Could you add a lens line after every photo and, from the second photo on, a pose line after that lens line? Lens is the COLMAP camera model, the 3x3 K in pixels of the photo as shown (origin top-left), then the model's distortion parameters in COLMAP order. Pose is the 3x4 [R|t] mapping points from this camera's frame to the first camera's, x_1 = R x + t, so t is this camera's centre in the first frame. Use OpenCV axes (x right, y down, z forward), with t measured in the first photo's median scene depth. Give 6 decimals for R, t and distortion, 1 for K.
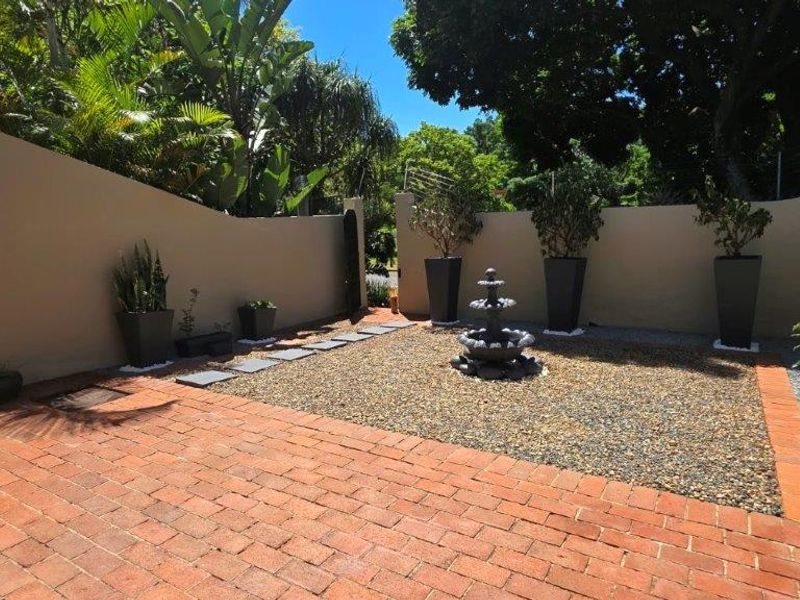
lens RADIAL K [[529.9, 0, 398.5], [0, 529.9, 295.6], [0, 0, 1]] dist [-0.003722, -0.002273]
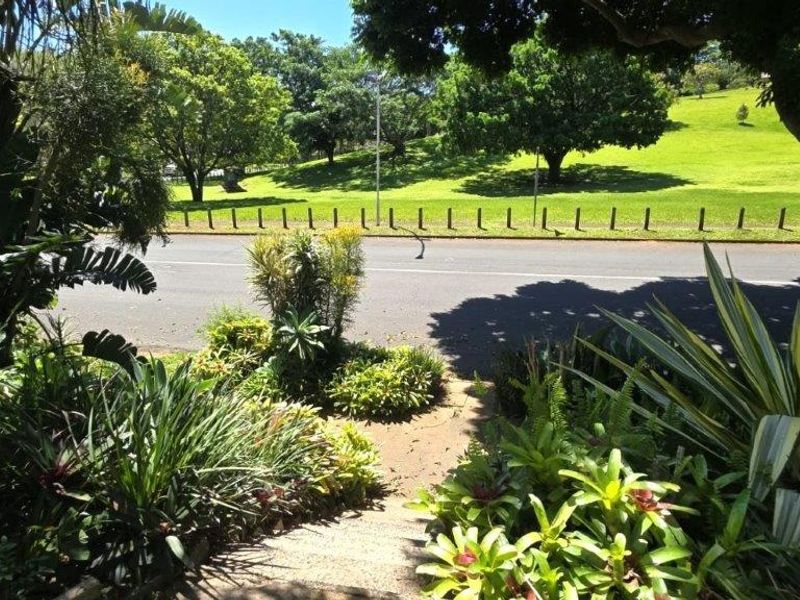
lens RADIAL K [[529.9, 0, 398.5], [0, 529.9, 295.6], [0, 0, 1]] dist [-0.003722, -0.002273]
pose [[0.902770, -0.069569, 0.424460, -0.007450], [0.028341, 0.994310, 0.102688, -0.020669], [-0.429188, -0.080674, 0.899605, 0.203543]]
